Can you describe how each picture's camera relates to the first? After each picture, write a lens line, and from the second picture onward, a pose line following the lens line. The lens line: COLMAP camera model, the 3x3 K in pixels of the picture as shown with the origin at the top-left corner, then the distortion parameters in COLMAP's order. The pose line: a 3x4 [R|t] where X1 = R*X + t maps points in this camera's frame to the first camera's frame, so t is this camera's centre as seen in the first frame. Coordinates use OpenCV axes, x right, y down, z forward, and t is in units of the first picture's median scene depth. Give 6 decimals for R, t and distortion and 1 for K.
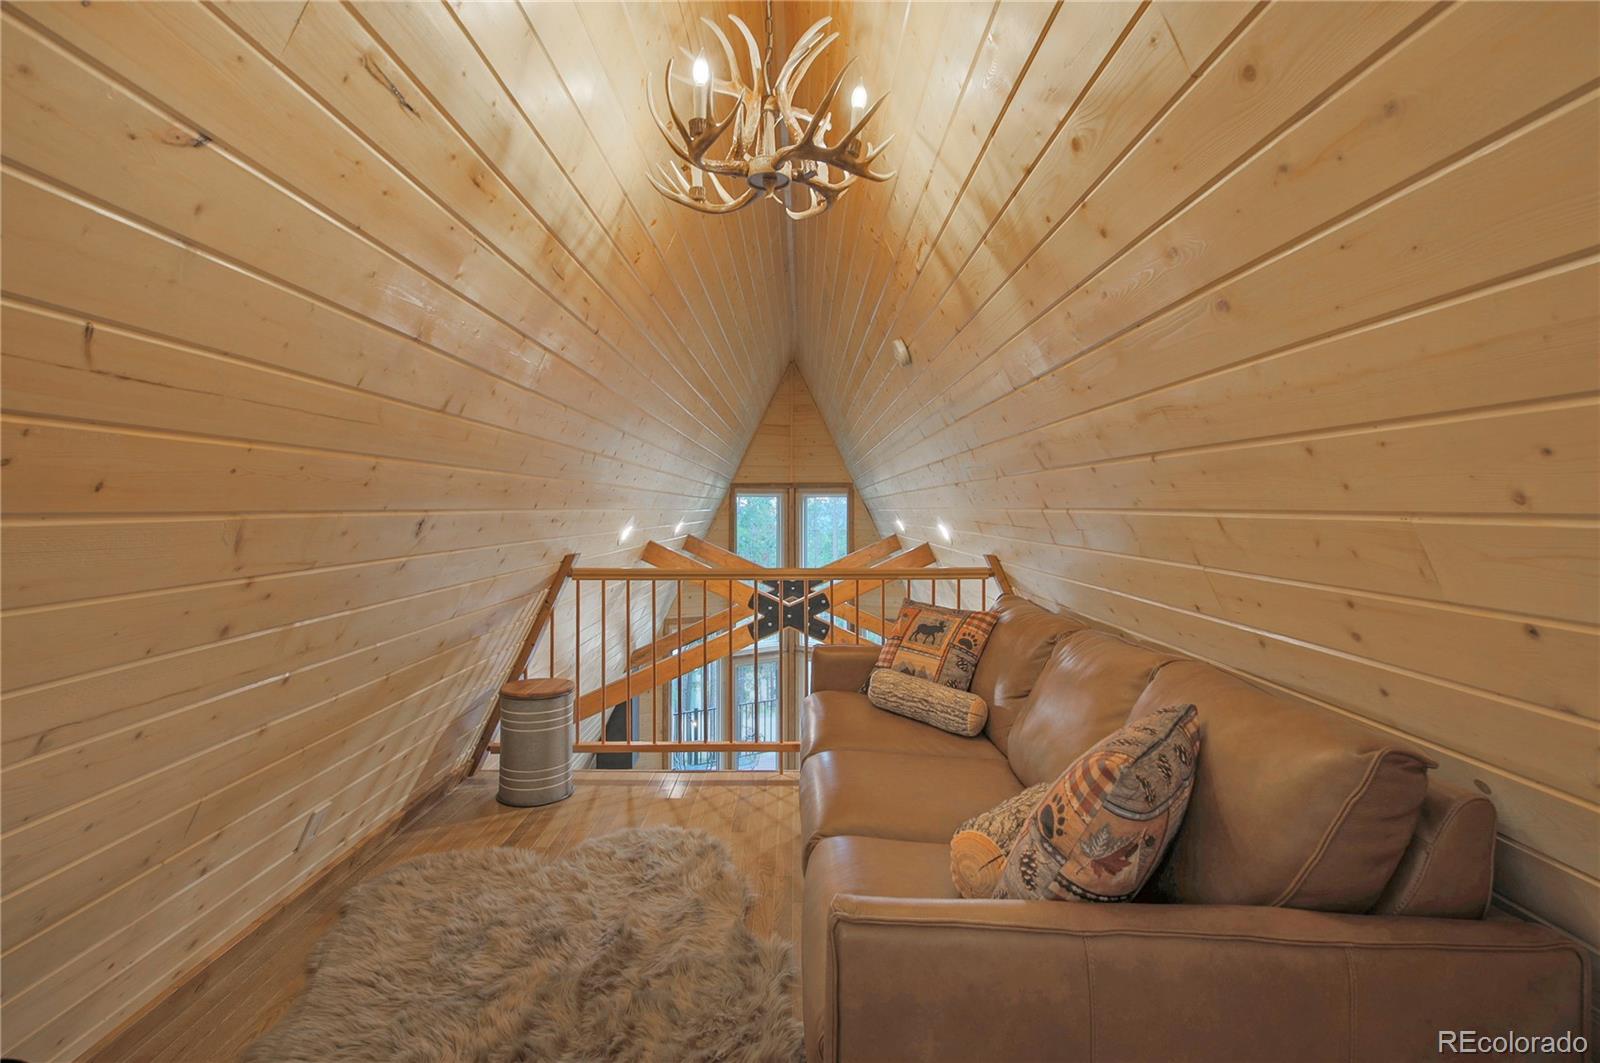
lens RADIAL K [[723.1, 0, 818.0], [0, 723.1, 491.0], [0, 0, 1]] dist [0.000799, -0.000046]
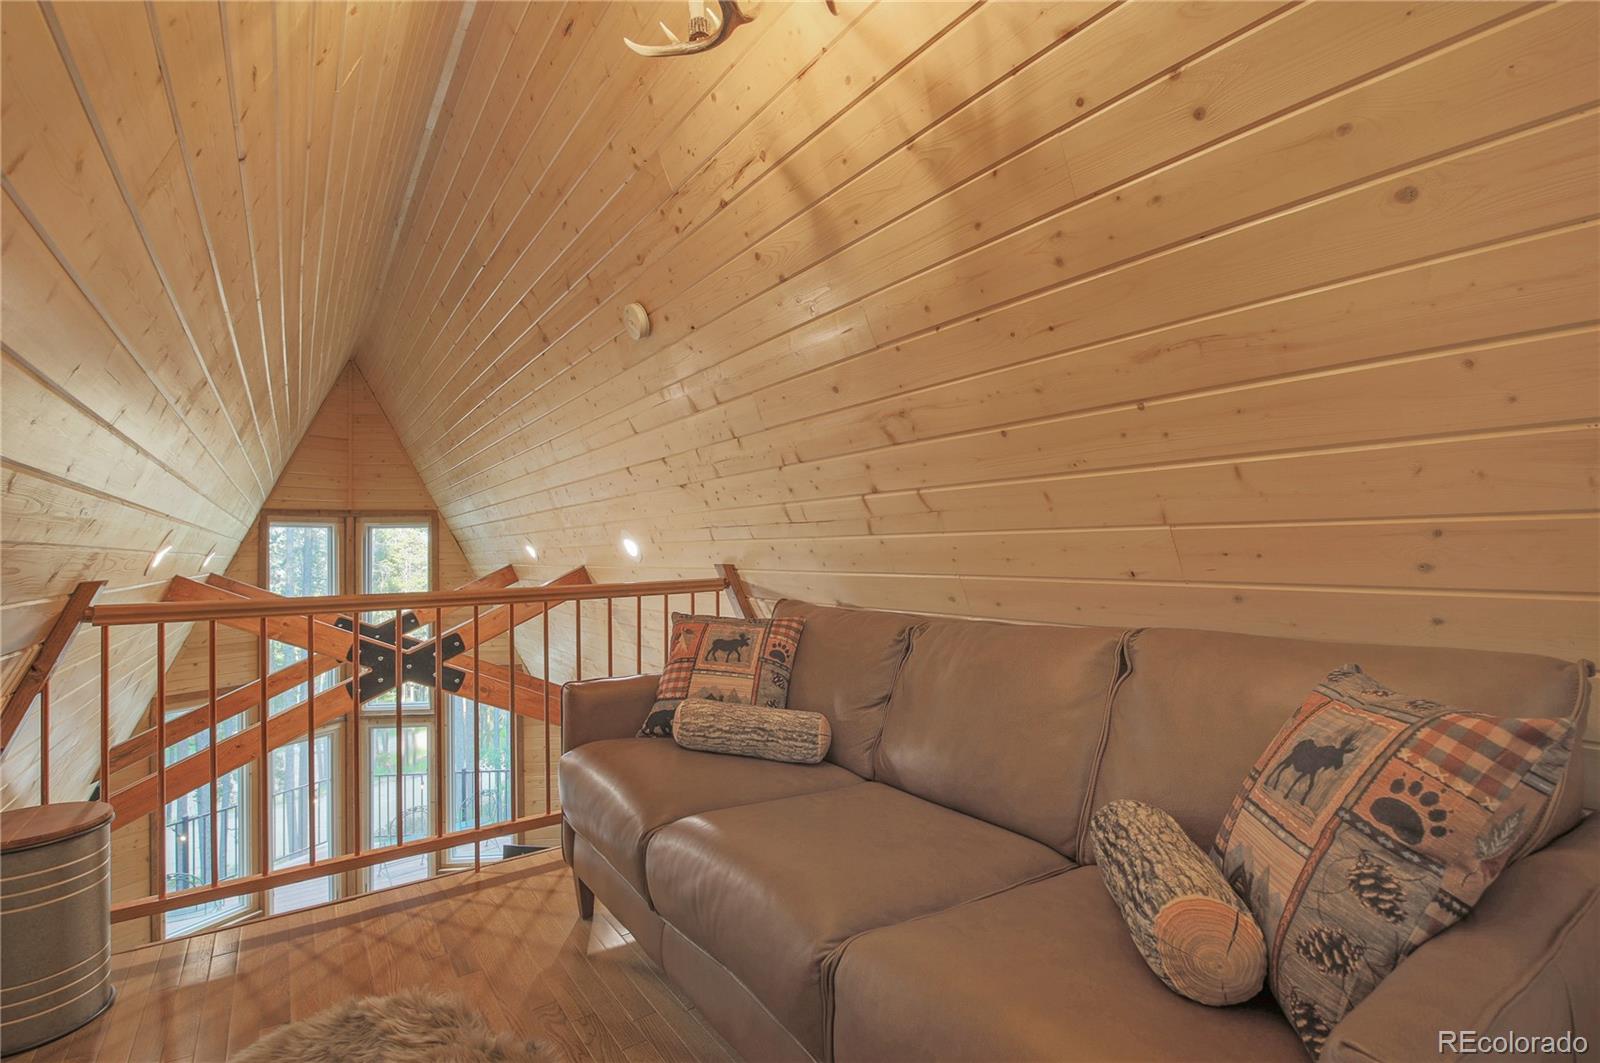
lens RADIAL K [[699.3, 0, 763.3], [0, 699.3, 526.5], [0, 0, 1]] dist [0.001271, -0.008351]
pose [[0.839658, 0.003070, 0.543107, -0.214547], [0.005557, 0.999883, -0.014243, 0.061052], [-0.543087, 0.014977, 0.839543, 0.275020]]
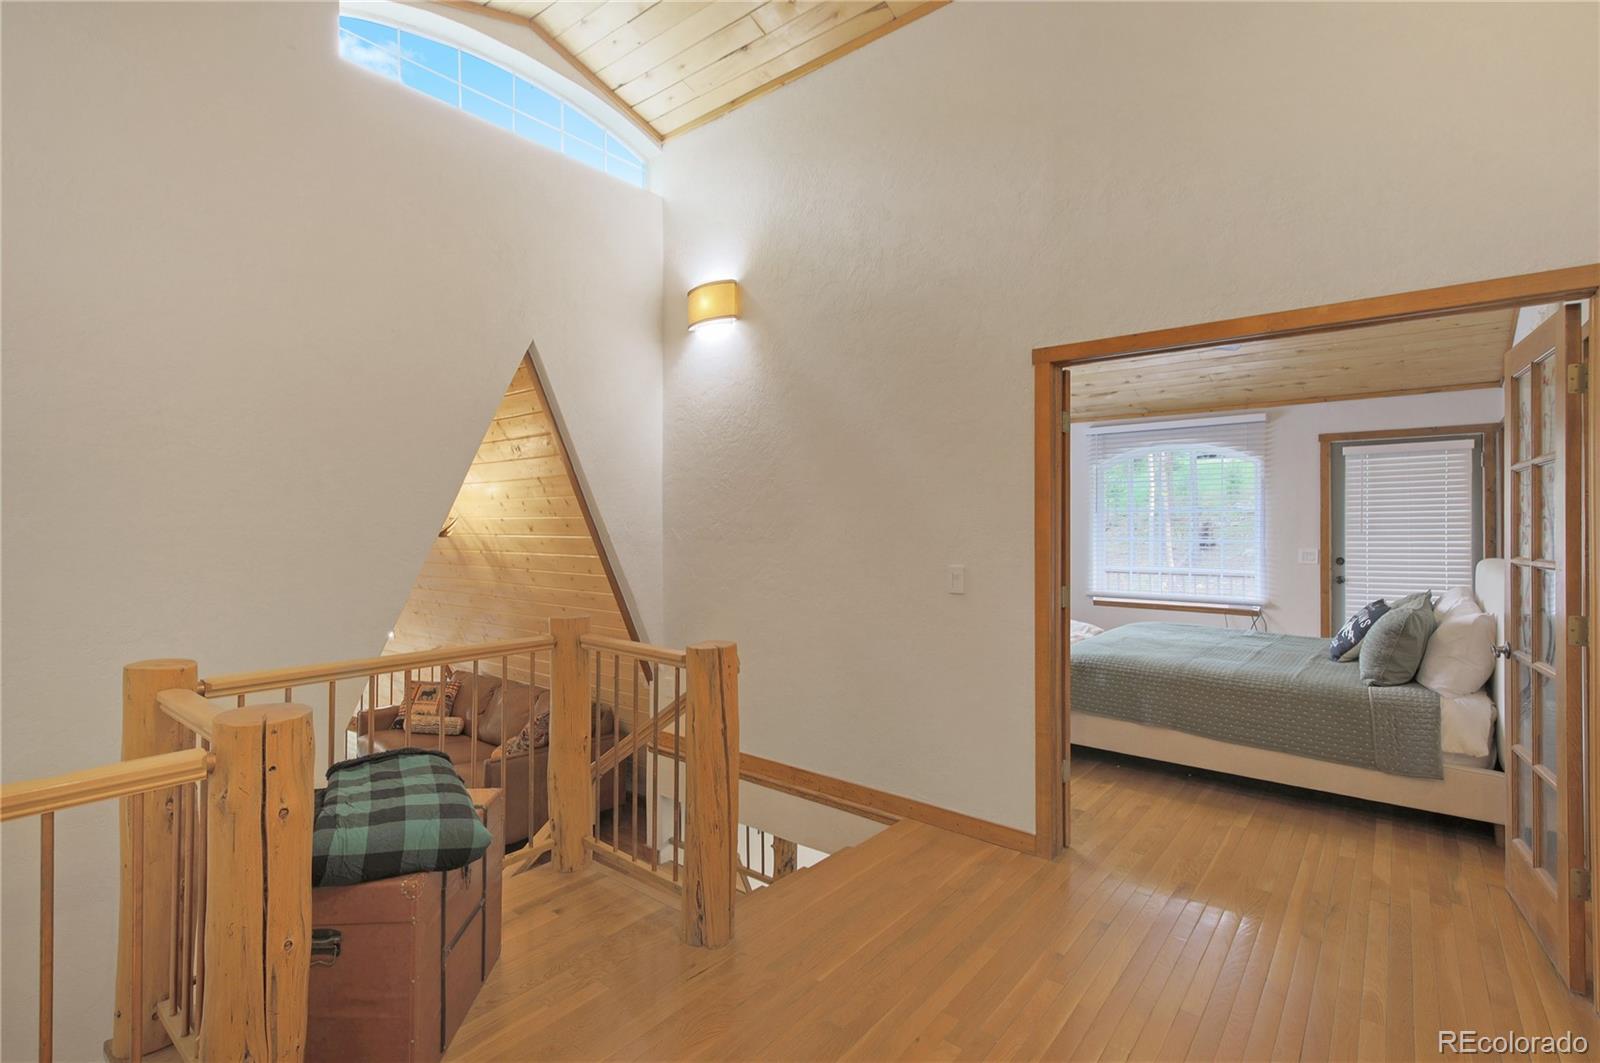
lens RADIAL K [[738.6, 0, 794.5], [0, 738.6, 517.5], [0, 0, 1]] dist [-0.000348, -0.011088]
pose [[0.651998, 0.011994, 0.758126, -0.721691], [-0.023718, 0.999708, 0.004582, -0.329966], [-0.757850, -0.020969, 0.652092, -1.124004]]
